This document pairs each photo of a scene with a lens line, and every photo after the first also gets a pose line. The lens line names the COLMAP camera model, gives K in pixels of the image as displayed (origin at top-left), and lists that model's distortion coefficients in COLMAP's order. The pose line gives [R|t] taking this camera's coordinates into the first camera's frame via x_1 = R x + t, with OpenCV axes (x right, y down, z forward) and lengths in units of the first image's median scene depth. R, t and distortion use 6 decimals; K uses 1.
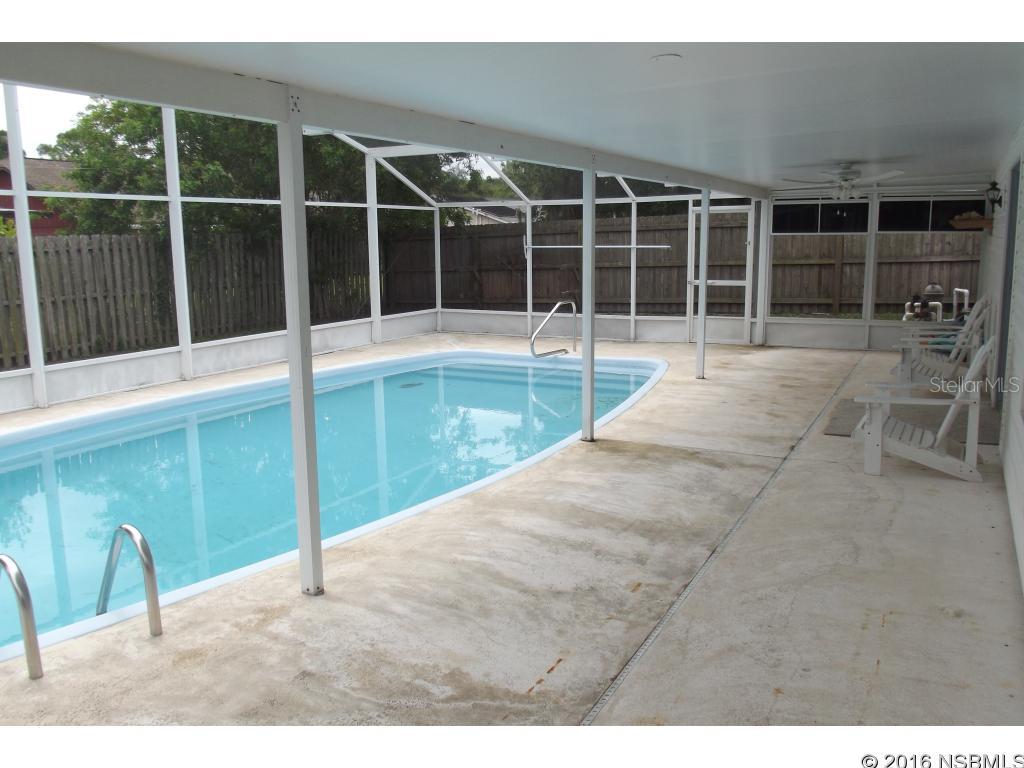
lens RADIAL K [[860.2, 0, 533.5], [0, 860.2, 402.0], [0, 0, 1]] dist [-0.037115, 0.014822]
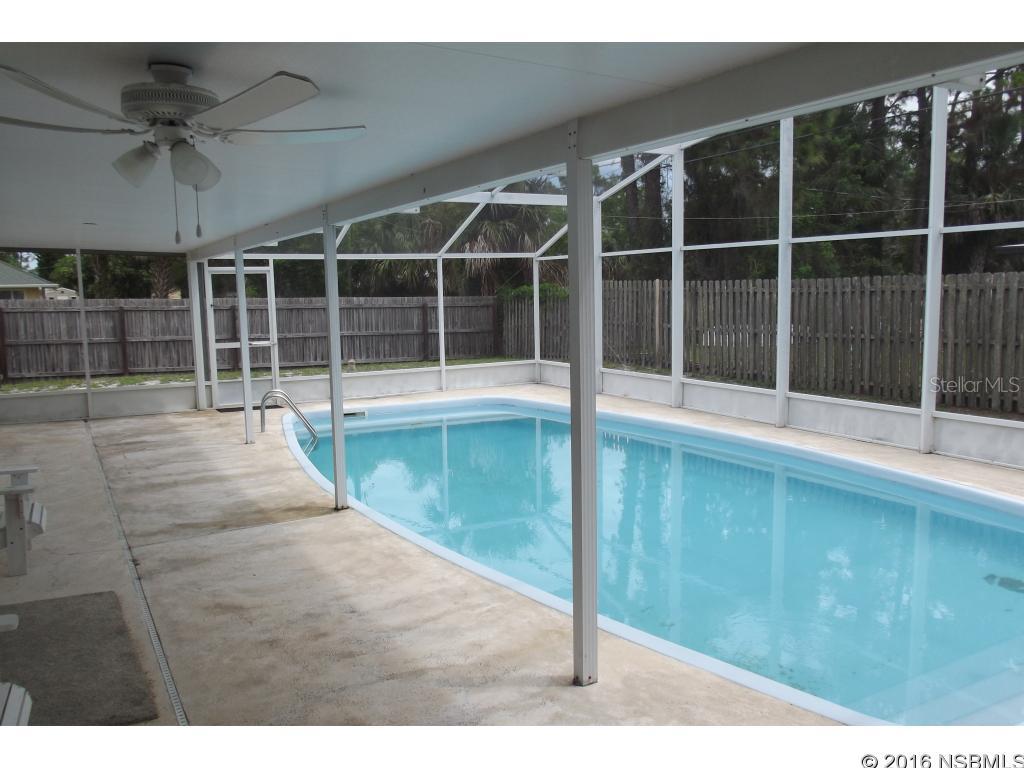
lens RADIAL K [[862.9, 0, 512.0], [0, 862.9, 384.0], [0, 0, 1]] dist [-0.211577, 0.004434]
pose [[-0.572060, 0.097106, -0.814443, 0.632010], [-0.145789, 0.965117, 0.217472, -0.279877], [0.807151, 0.243144, -0.537948, 1.499202]]
